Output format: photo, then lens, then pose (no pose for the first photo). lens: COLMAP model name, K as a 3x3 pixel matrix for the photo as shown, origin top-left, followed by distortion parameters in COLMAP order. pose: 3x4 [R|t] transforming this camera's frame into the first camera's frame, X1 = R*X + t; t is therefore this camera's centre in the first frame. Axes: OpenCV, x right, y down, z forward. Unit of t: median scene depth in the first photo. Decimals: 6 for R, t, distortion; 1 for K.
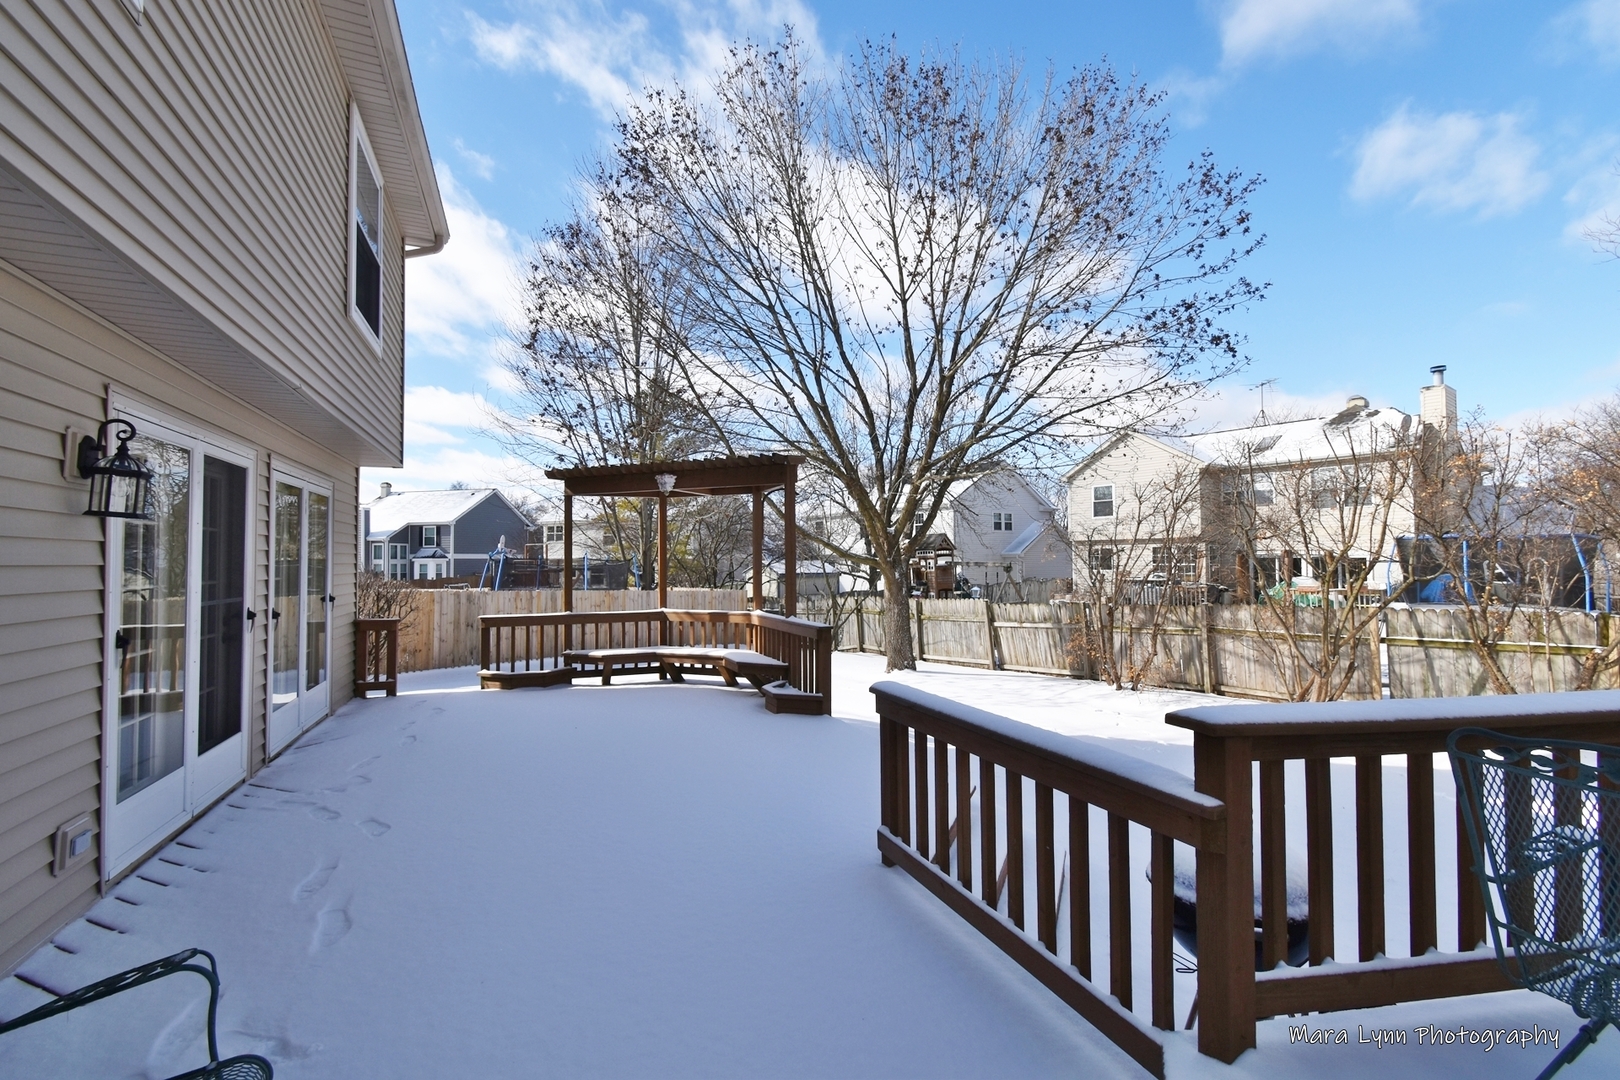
lens RADIAL K [[721.0, 0, 816.1], [0, 721.0, 542.7], [0, 0, 1]] dist [-0.001786, 0.000445]
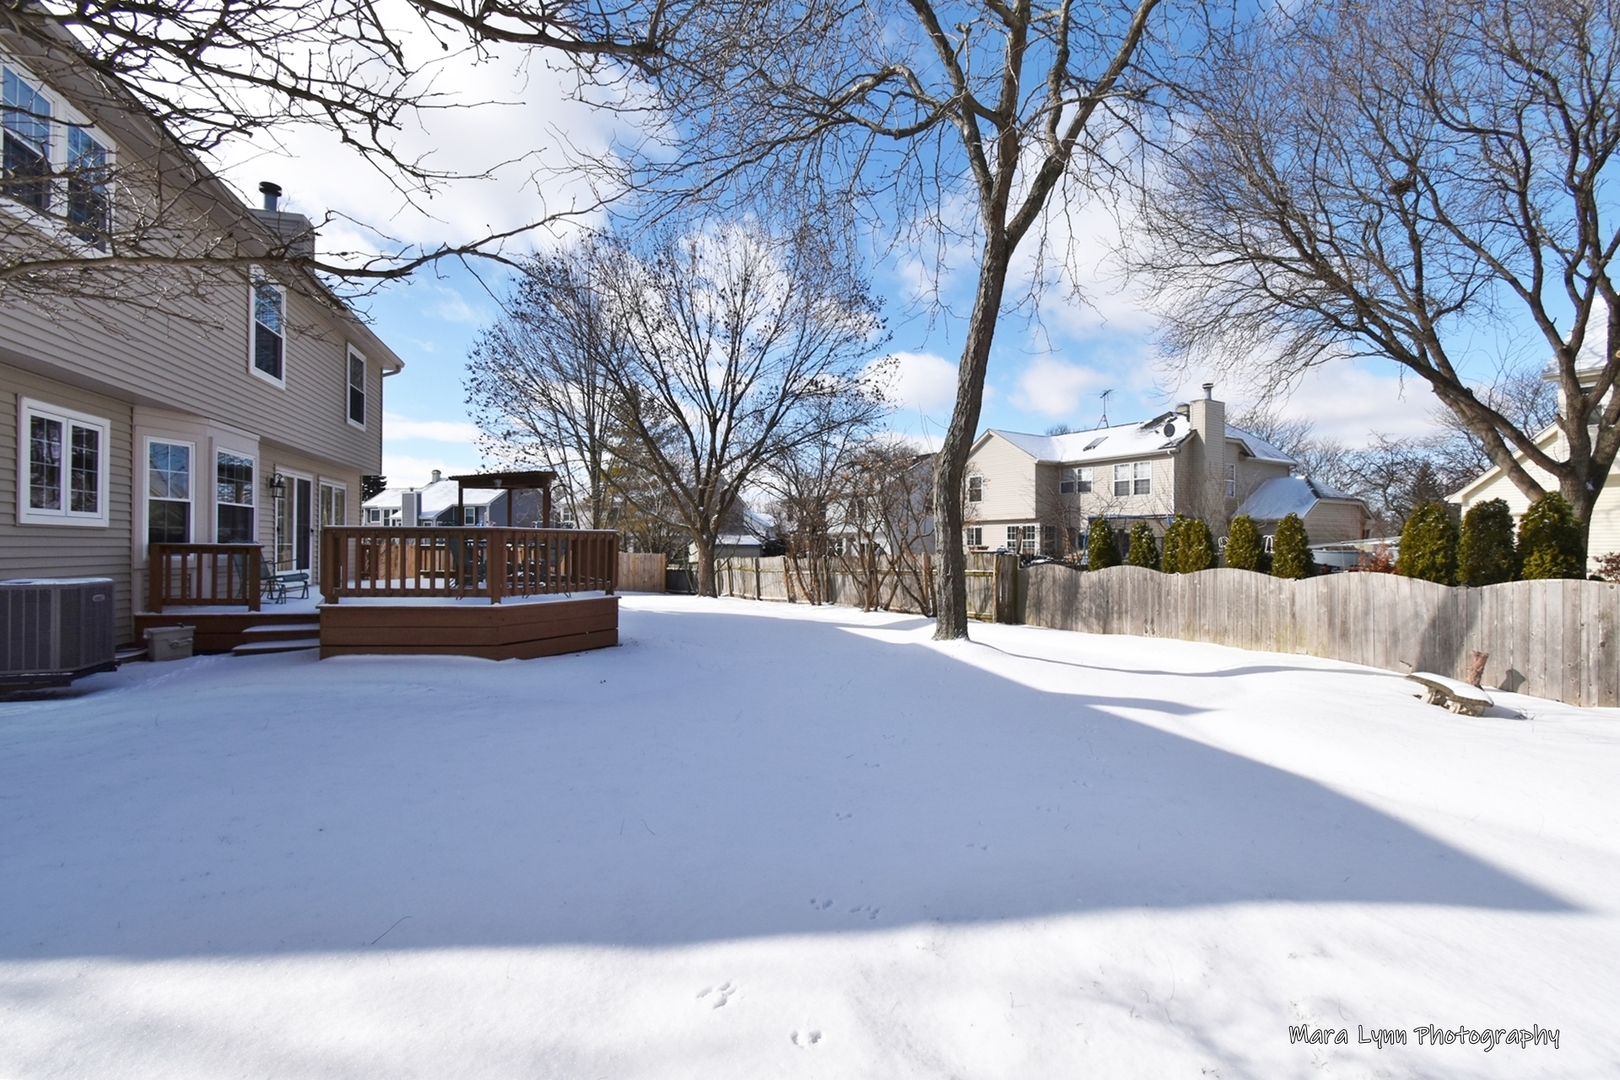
lens RADIAL K [[721.0, 0, 805.5], [0, 721.0, 541.2], [0, 0, 1]] dist [-0.001786, 0.000445]
pose [[0.996353, 0.010372, -0.084695, 0.527051], [-0.008734, 0.999768, 0.019681, 0.023431], [0.084880, -0.018869, 0.996212, -0.630370]]
